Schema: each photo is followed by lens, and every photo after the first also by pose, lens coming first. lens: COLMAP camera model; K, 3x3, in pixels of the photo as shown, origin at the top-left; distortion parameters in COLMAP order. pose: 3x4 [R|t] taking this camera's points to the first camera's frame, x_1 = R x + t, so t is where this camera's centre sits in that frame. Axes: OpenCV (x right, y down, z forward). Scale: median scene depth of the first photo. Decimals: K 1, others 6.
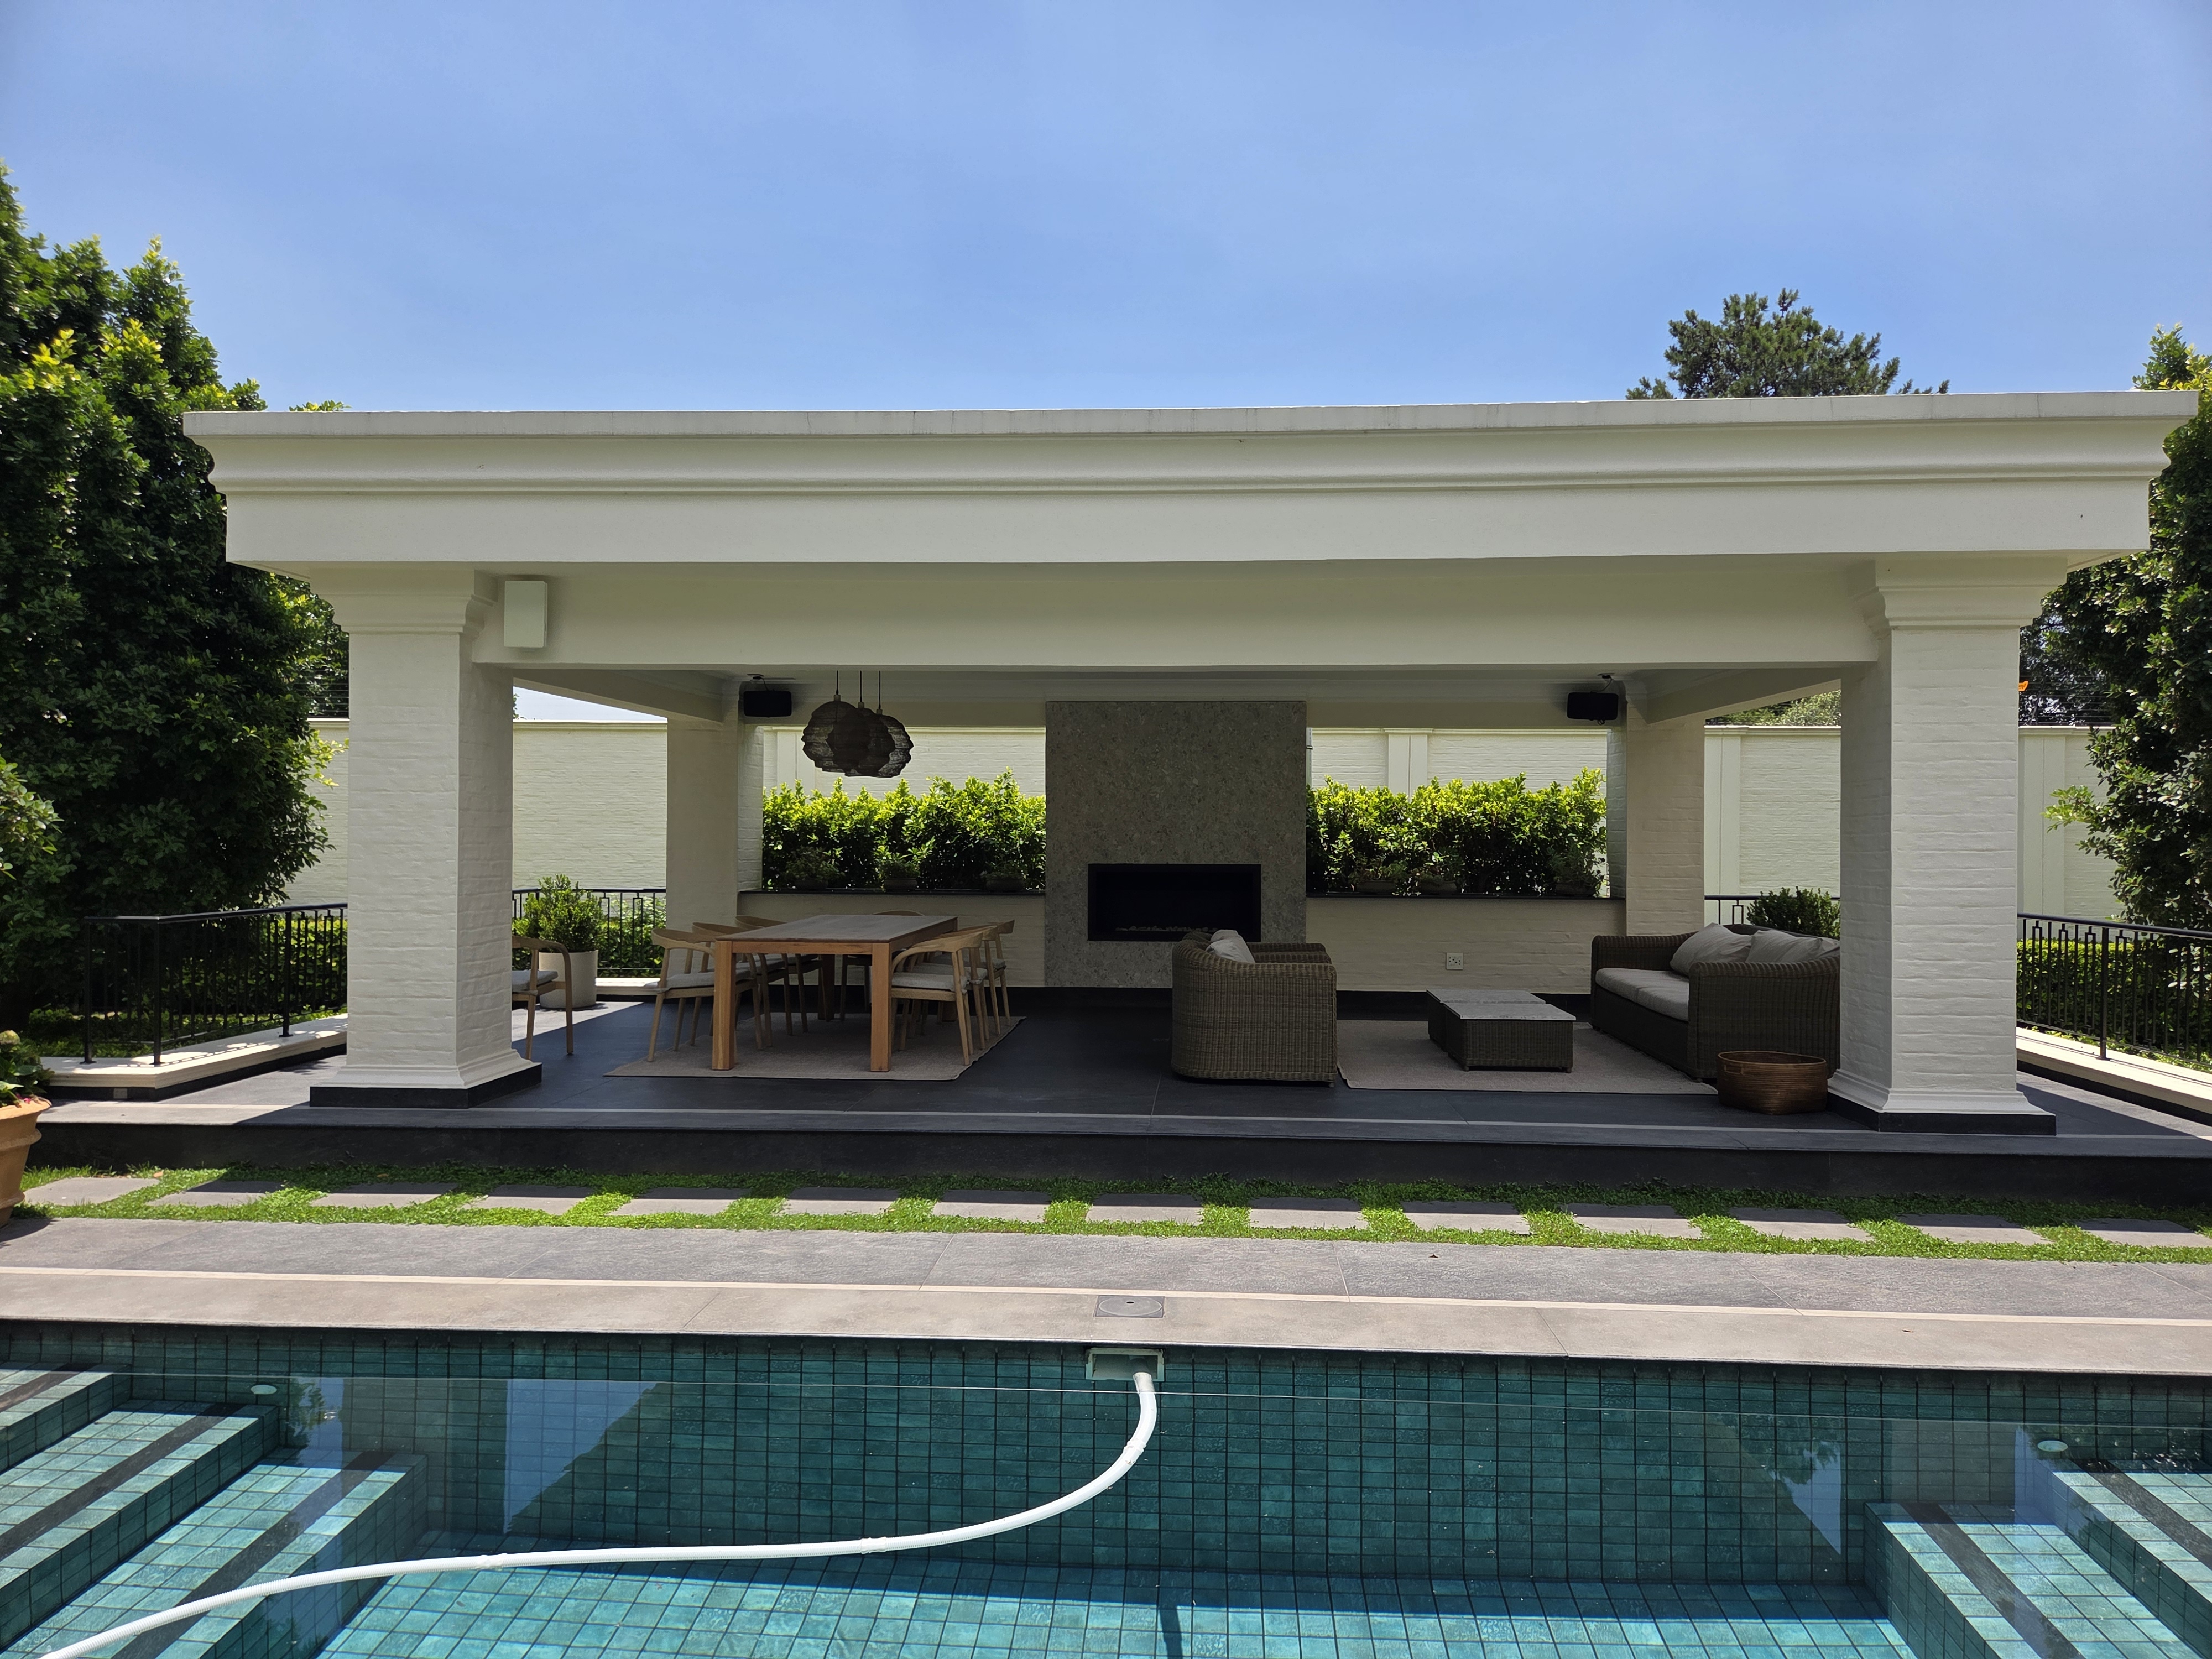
lens RADIAL K [[1494.4, 0, 1102.0], [0, 1494.4, 818.6], [0, 0, 1]] dist [0.083339, -0.078710]
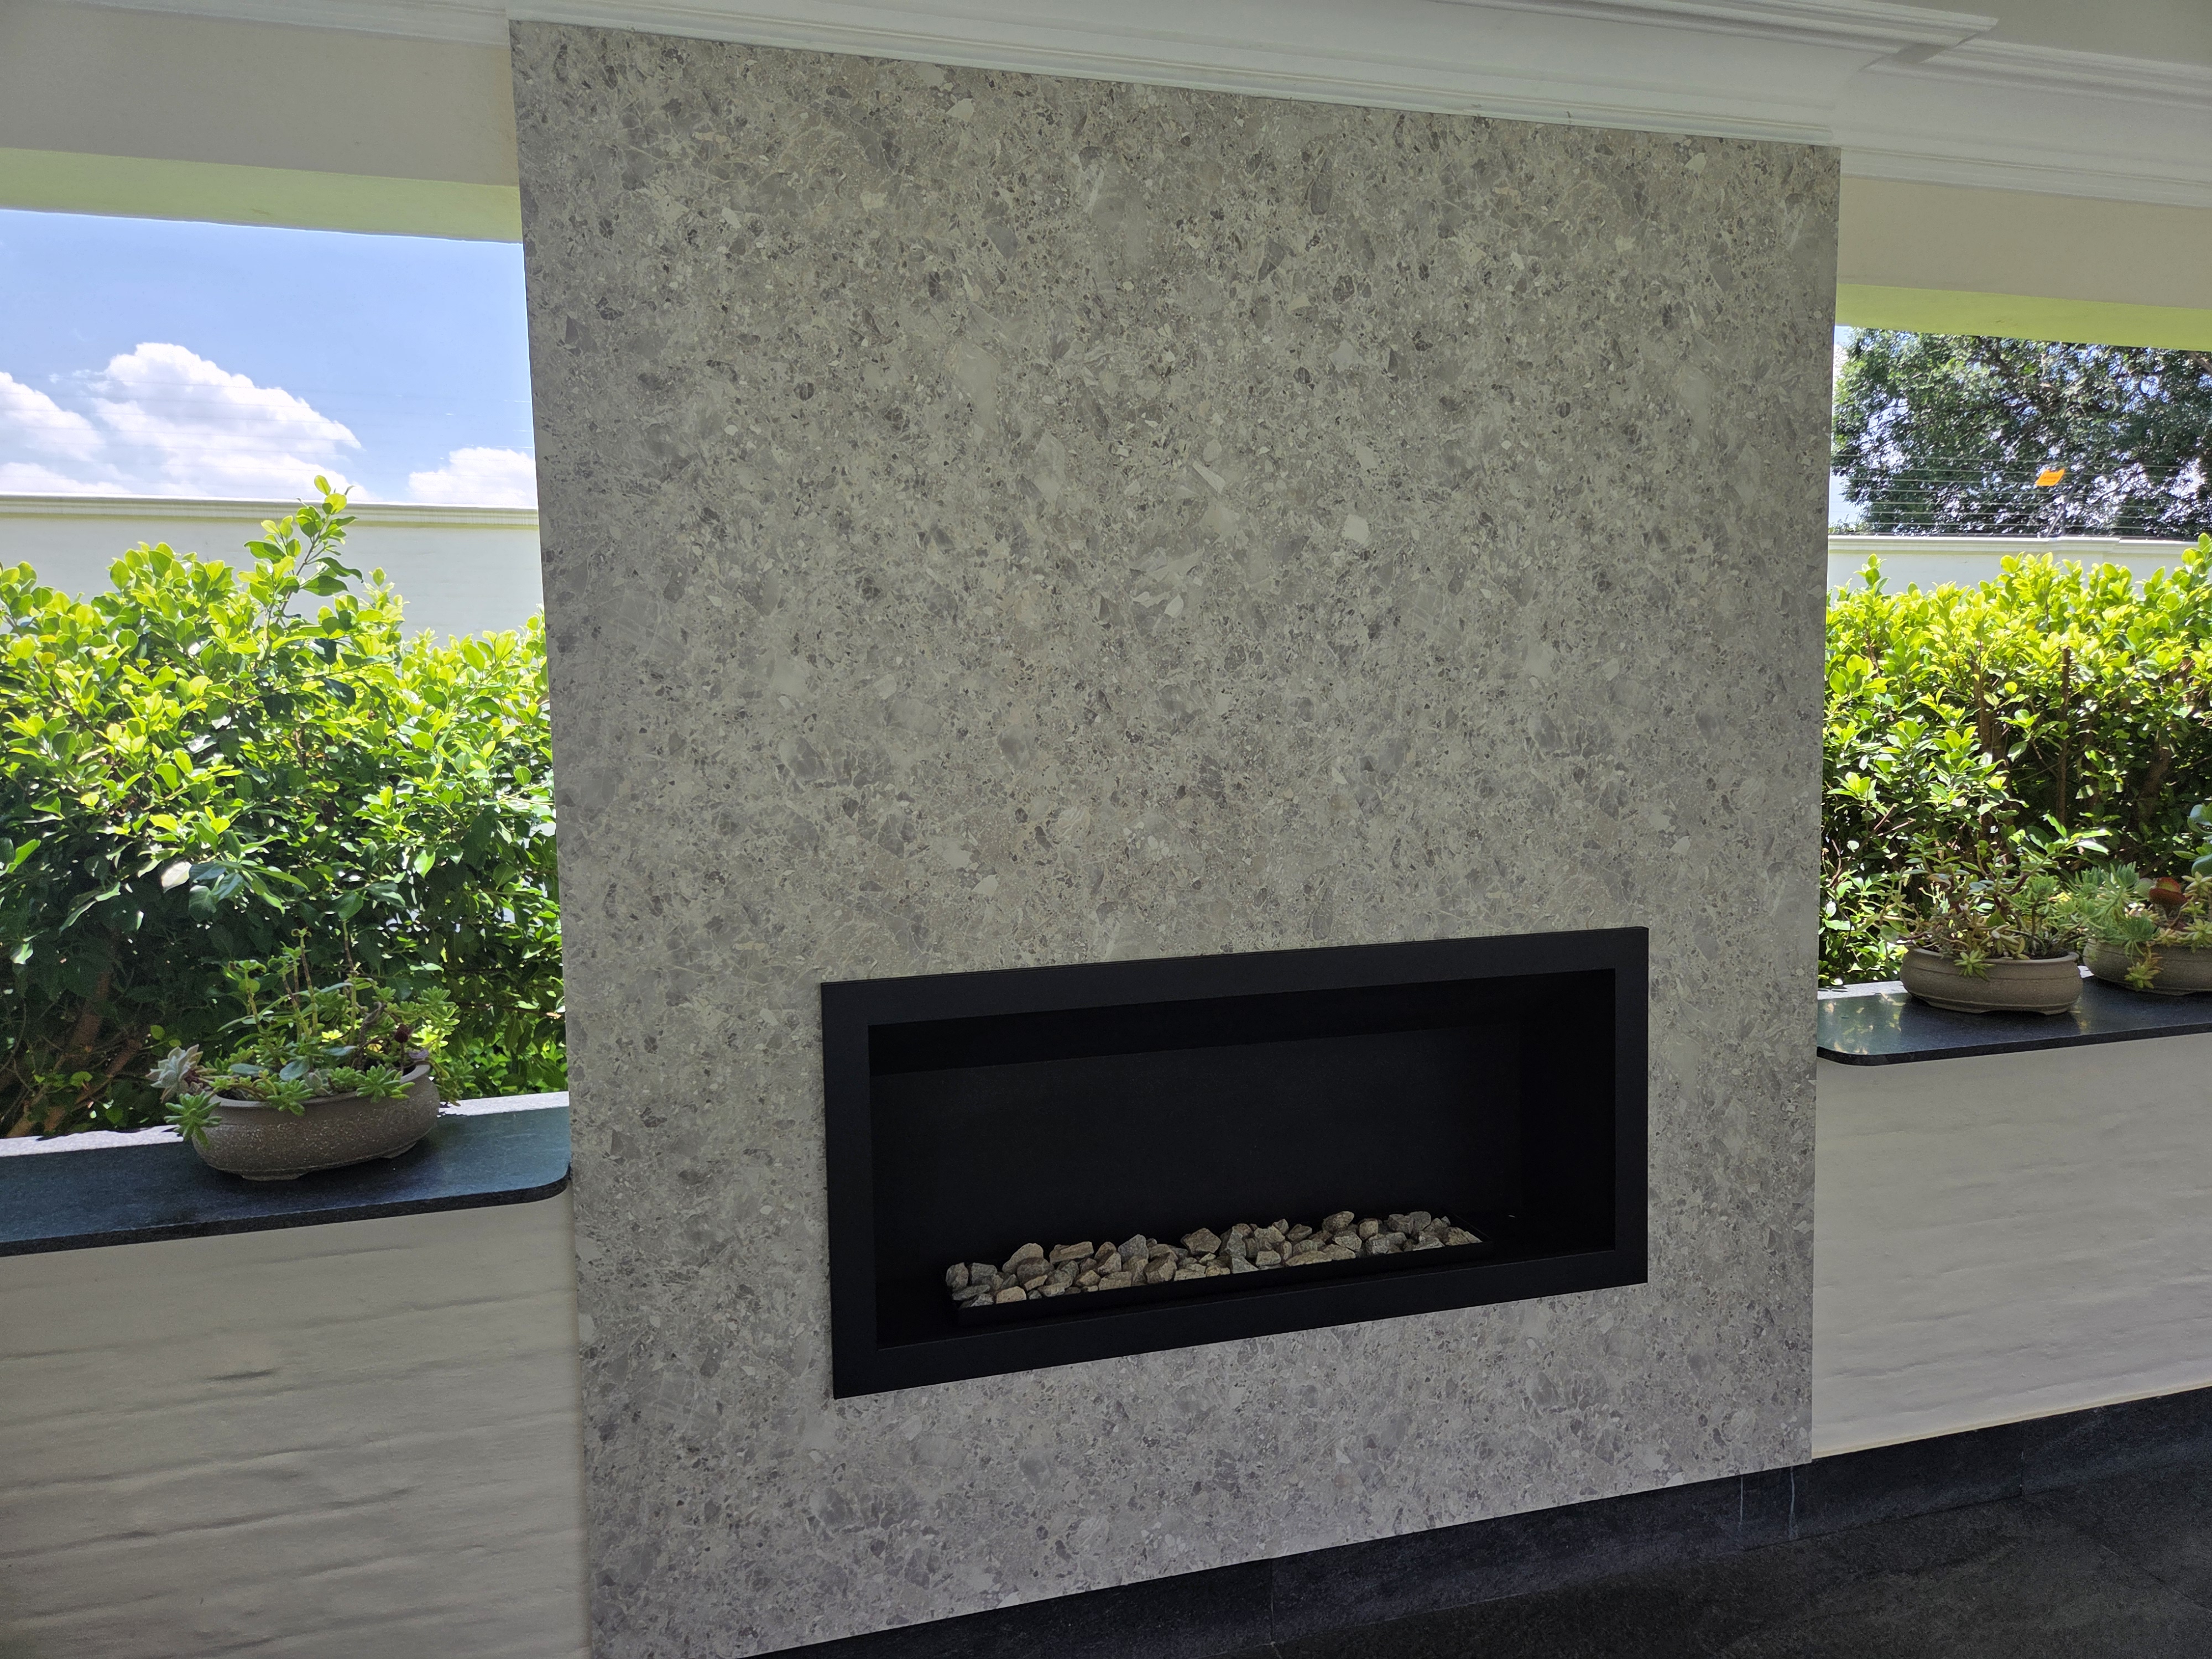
lens RADIAL K [[1494.4, 0, 1102.0], [0, 1494.4, 818.6], [0, 0, 1]] dist [0.083339, -0.078710]
pose [[0.942919, -0.047106, 0.329673, -0.035874], [0.022061, 0.996606, 0.079305, -0.003410], [-0.332290, -0.067505, 0.940759, 0.817237]]
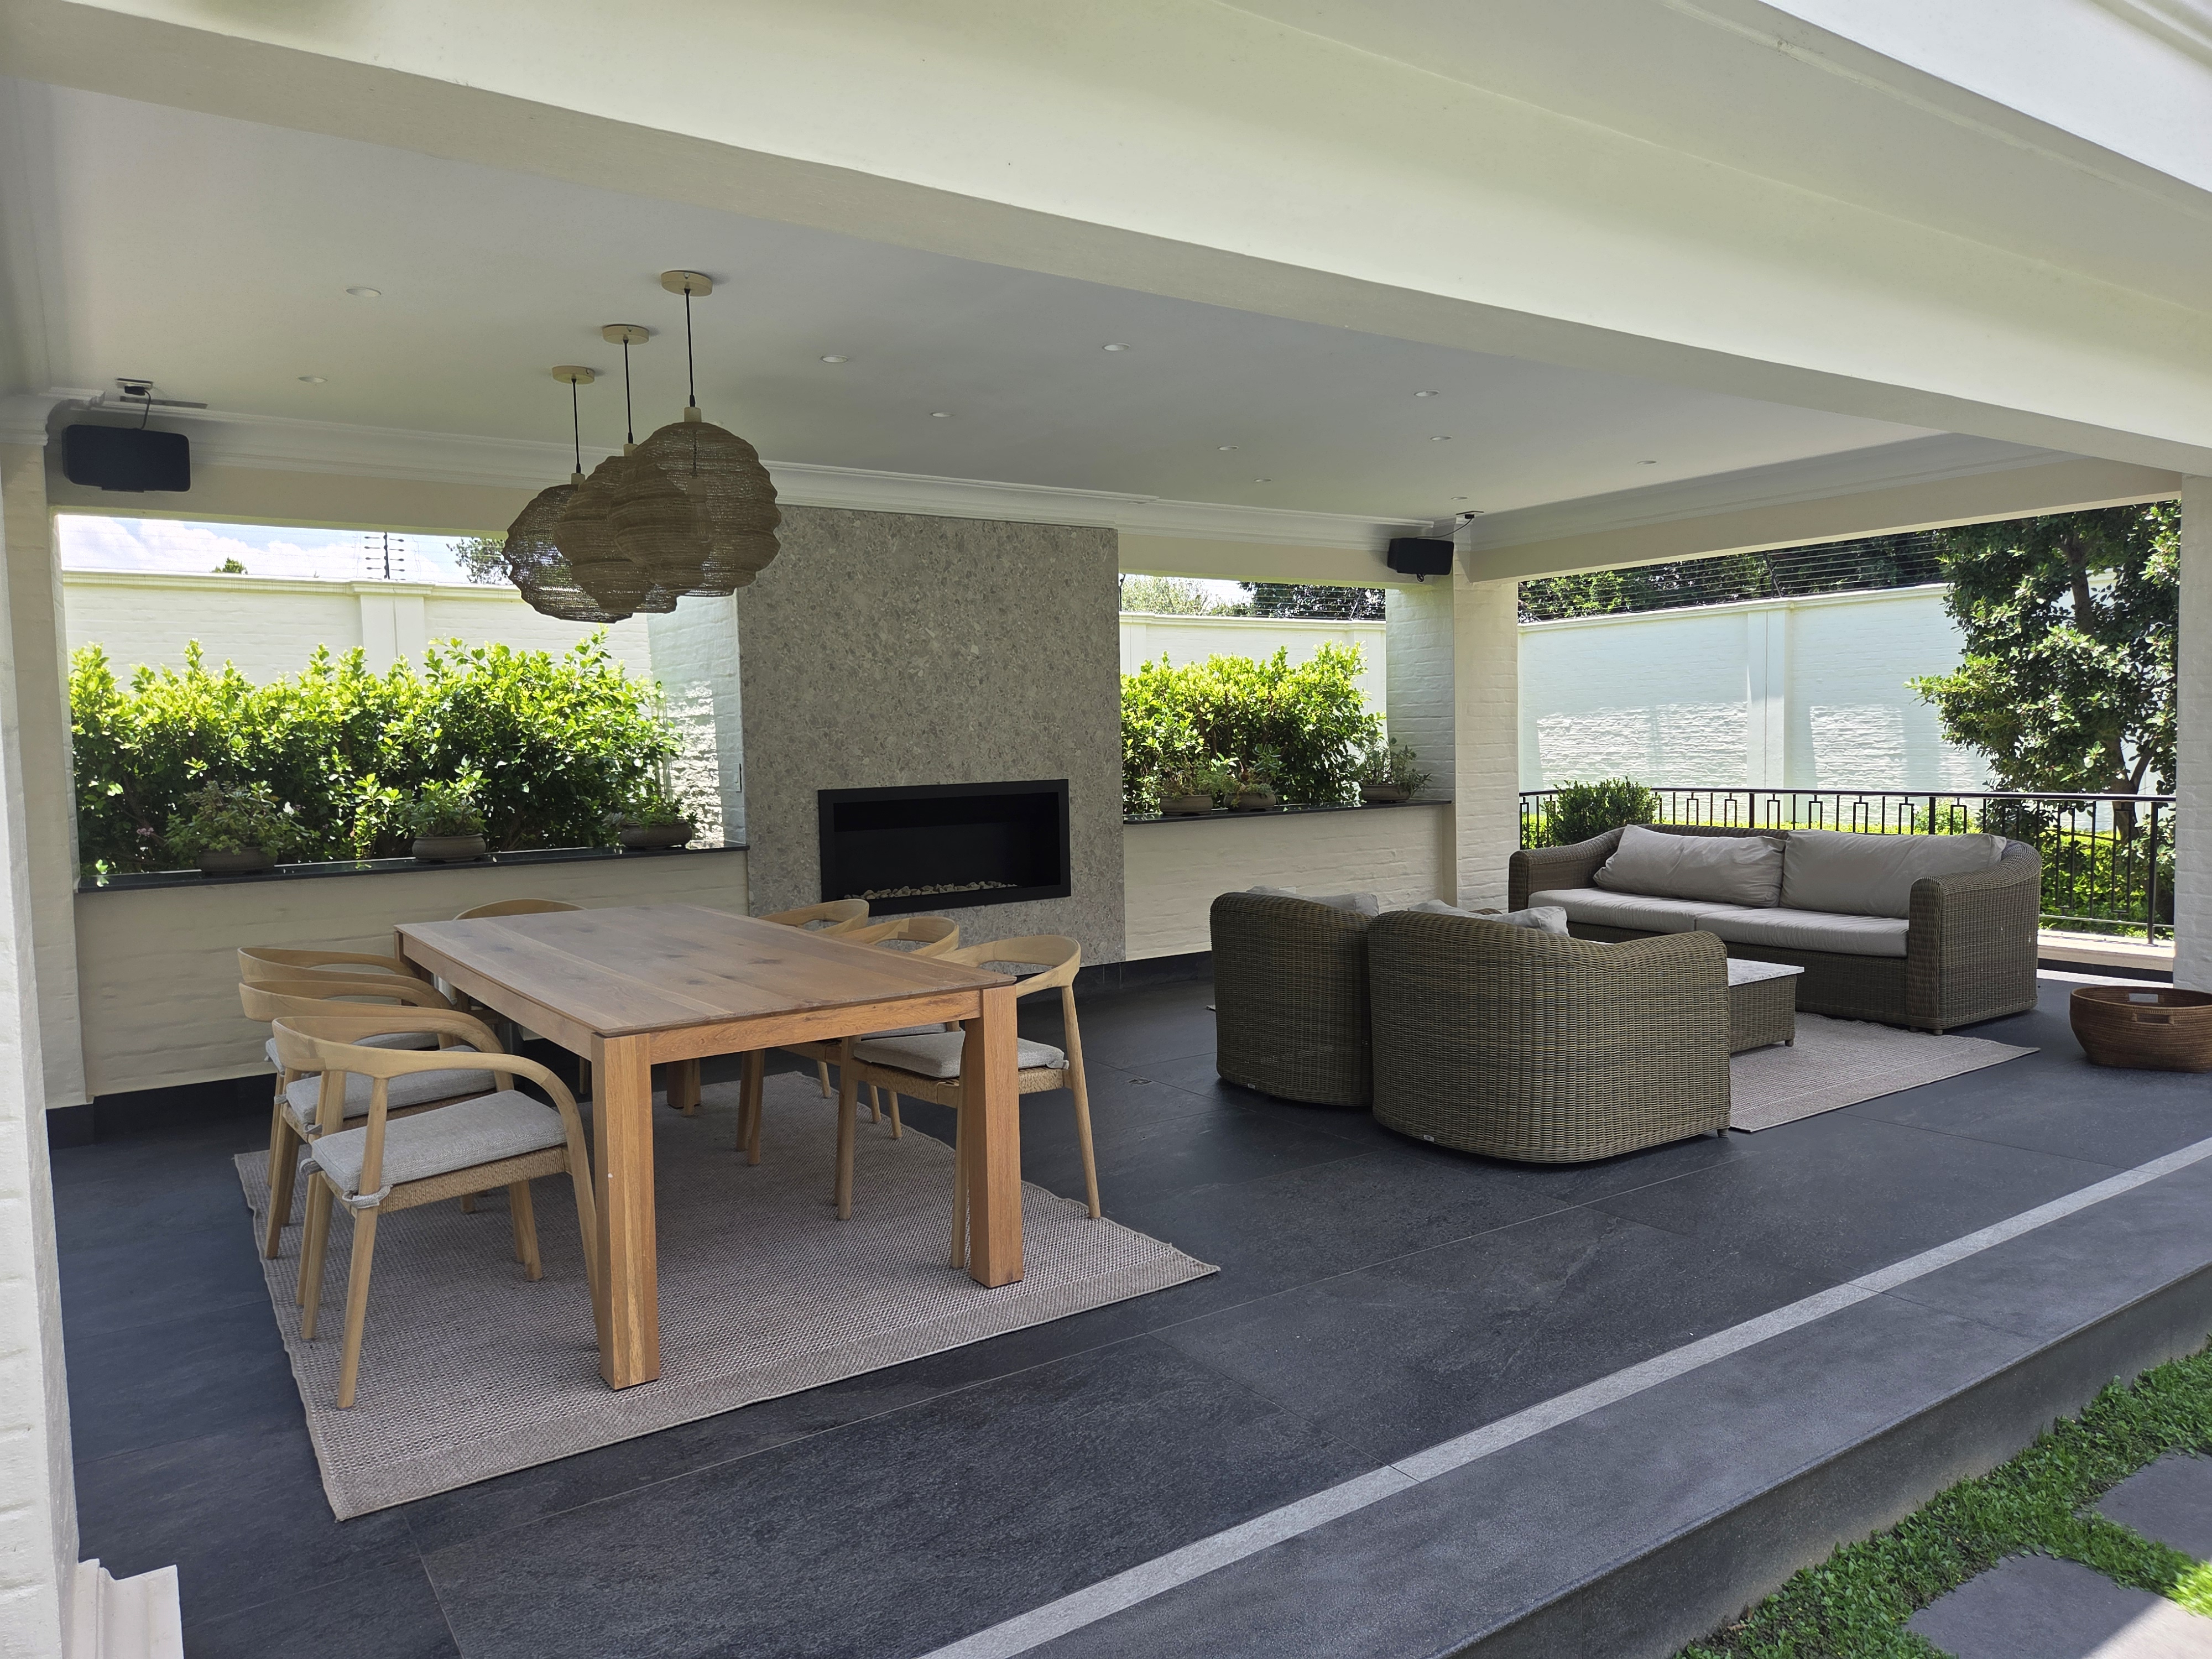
lens RADIAL K [[1494.4, 0, 1102.0], [0, 1494.4, 818.6], [0, 0, 1]] dist [0.083339, -0.078710]
pose [[0.789400, -0.057357, 0.611194, -0.277239], [0.024977, 0.997802, 0.061378, 0.008230], [-0.613371, -0.033185, 0.789097, 0.472885]]
